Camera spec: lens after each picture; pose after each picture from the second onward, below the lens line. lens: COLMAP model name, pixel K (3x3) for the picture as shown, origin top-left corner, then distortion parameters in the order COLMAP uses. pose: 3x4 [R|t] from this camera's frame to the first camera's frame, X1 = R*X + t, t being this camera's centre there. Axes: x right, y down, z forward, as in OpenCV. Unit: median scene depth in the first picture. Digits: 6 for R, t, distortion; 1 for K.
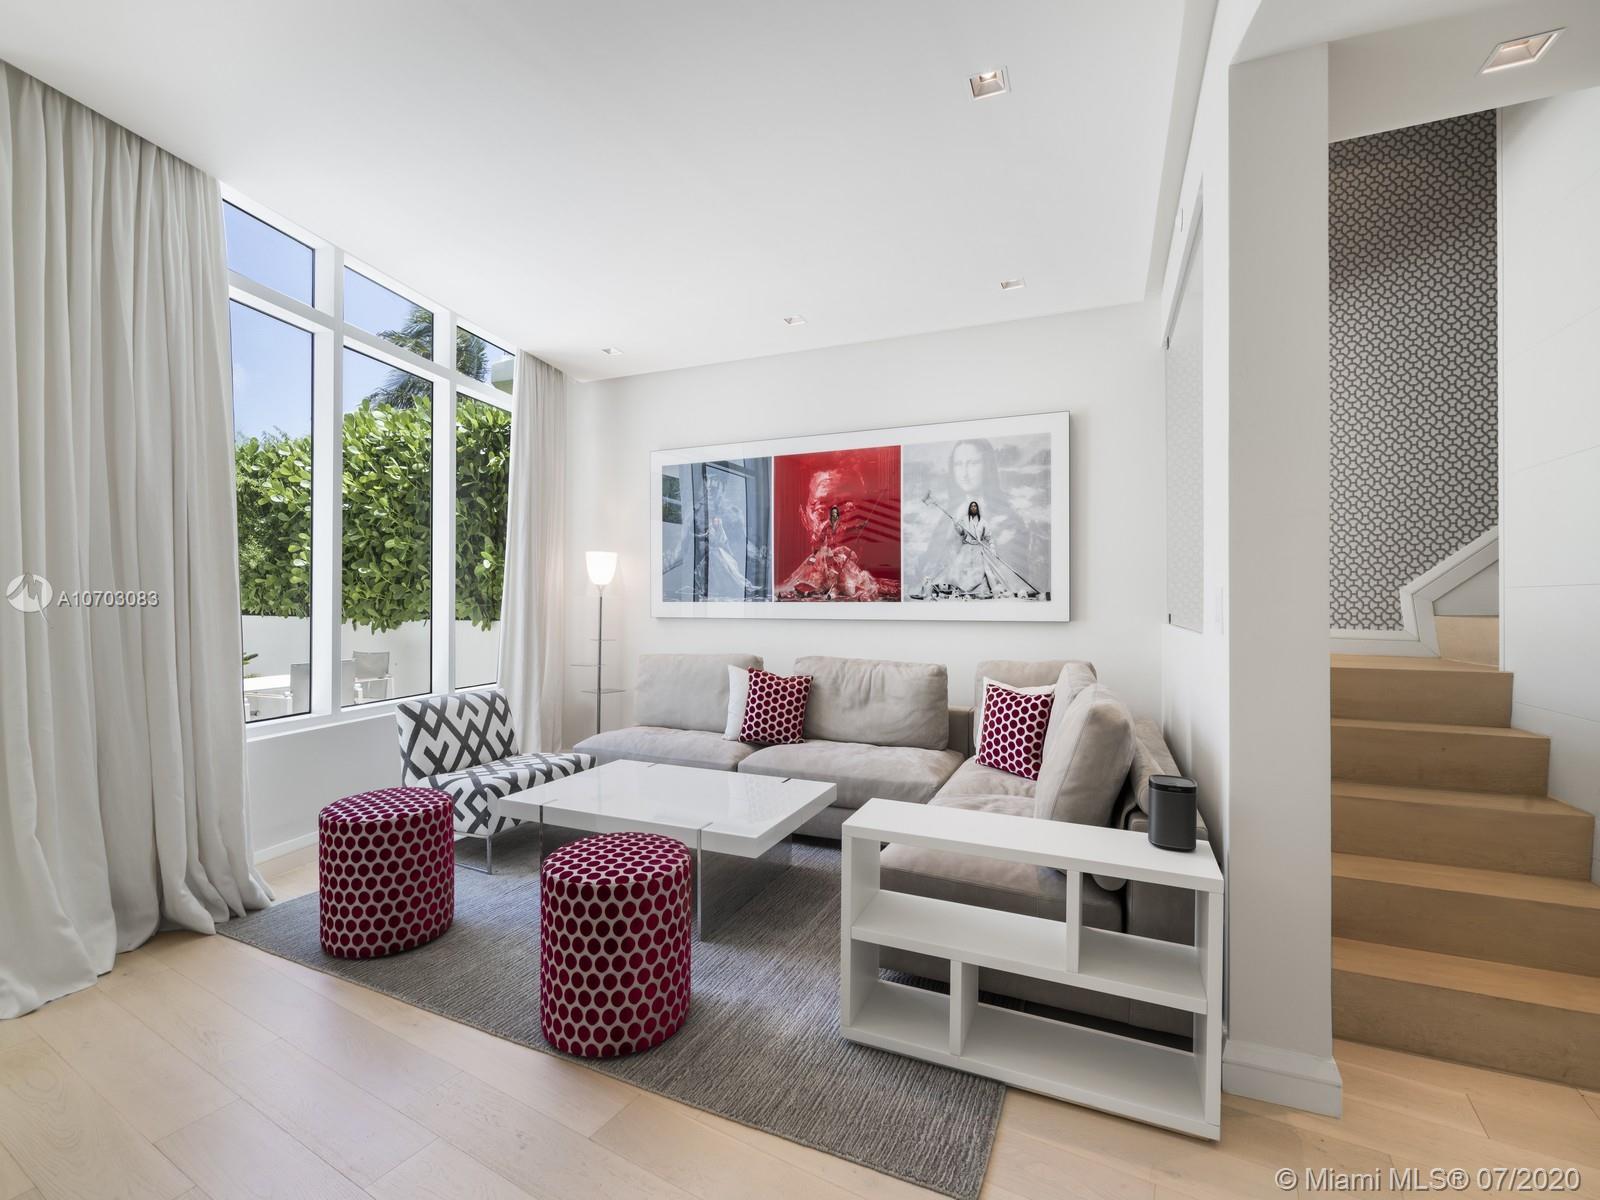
lens RADIAL K [[718.8, 0, 789.9], [0, 718.8, 598.9], [0, 0, 1]] dist [-0.008776, 0.001430]
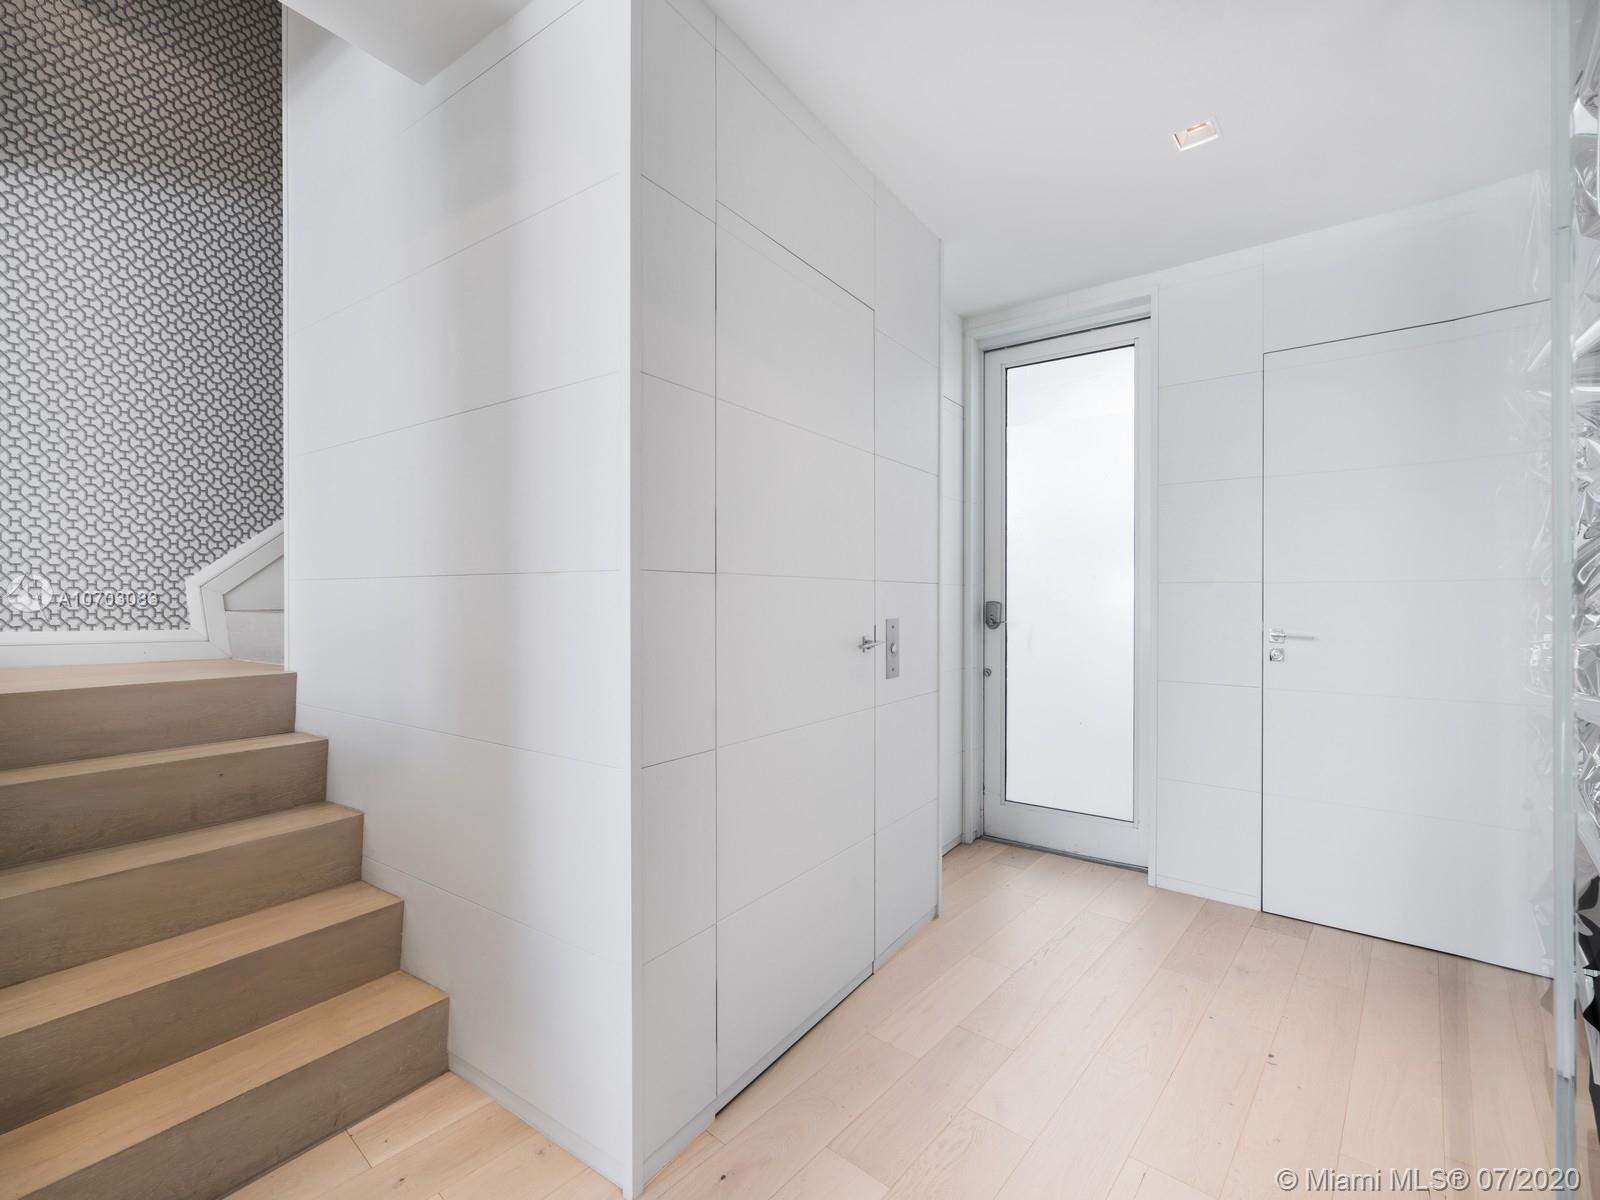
lens RADIAL K [[718.8, 0, 801.3], [0, 718.8, 600.6], [0, 0, 1]] dist [-0.008776, 0.001430]
pose [[0.186374, -0.004892, 0.982467, 0.139890], [-0.010680, 0.999918, 0.007005, -0.002418], [-0.982421, -0.011798, 0.186306, 0.115158]]
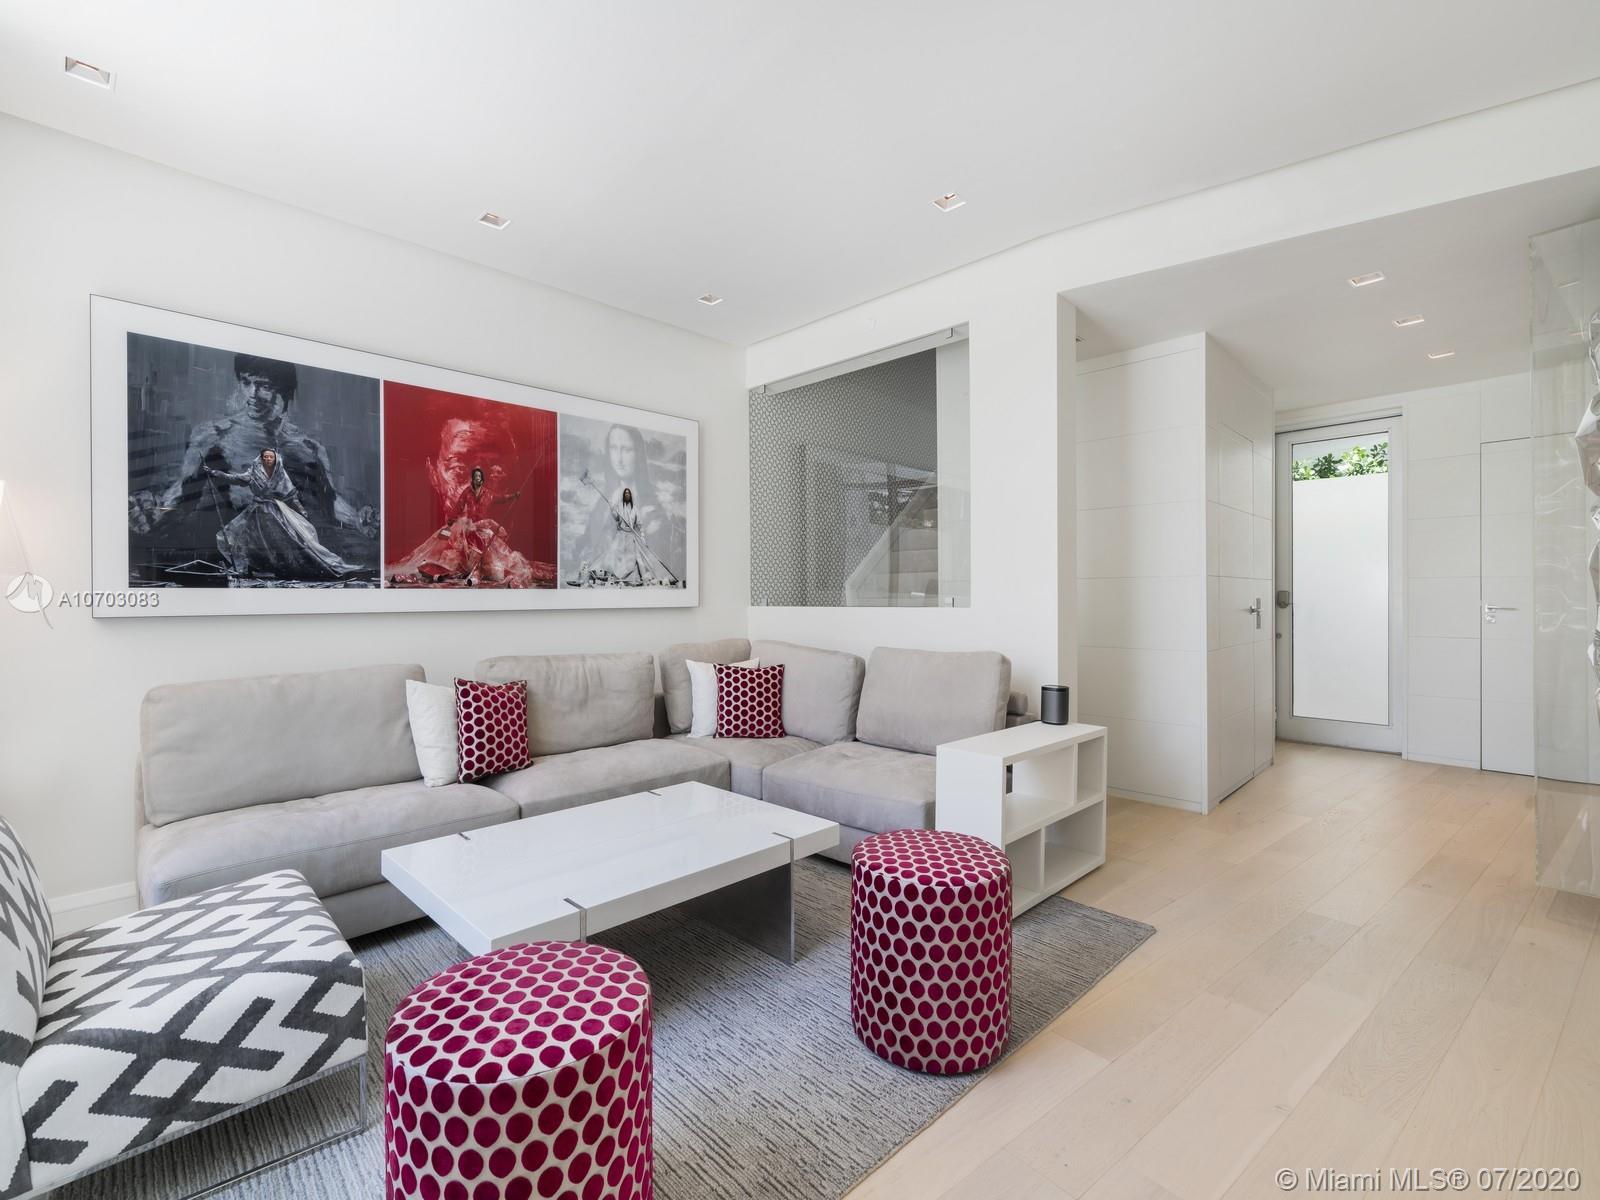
lens RADIAL K [[718.8, 0, 797.1], [0, 718.8, 600.1], [0, 0, 1]] dist [-0.008776, 0.001430]
pose [[0.367561, -0.010820, 0.929937, -0.591510], [-0.002853, 0.999914, 0.012762, 0.006210], [-0.929995, -0.007344, 0.367499, 0.415899]]
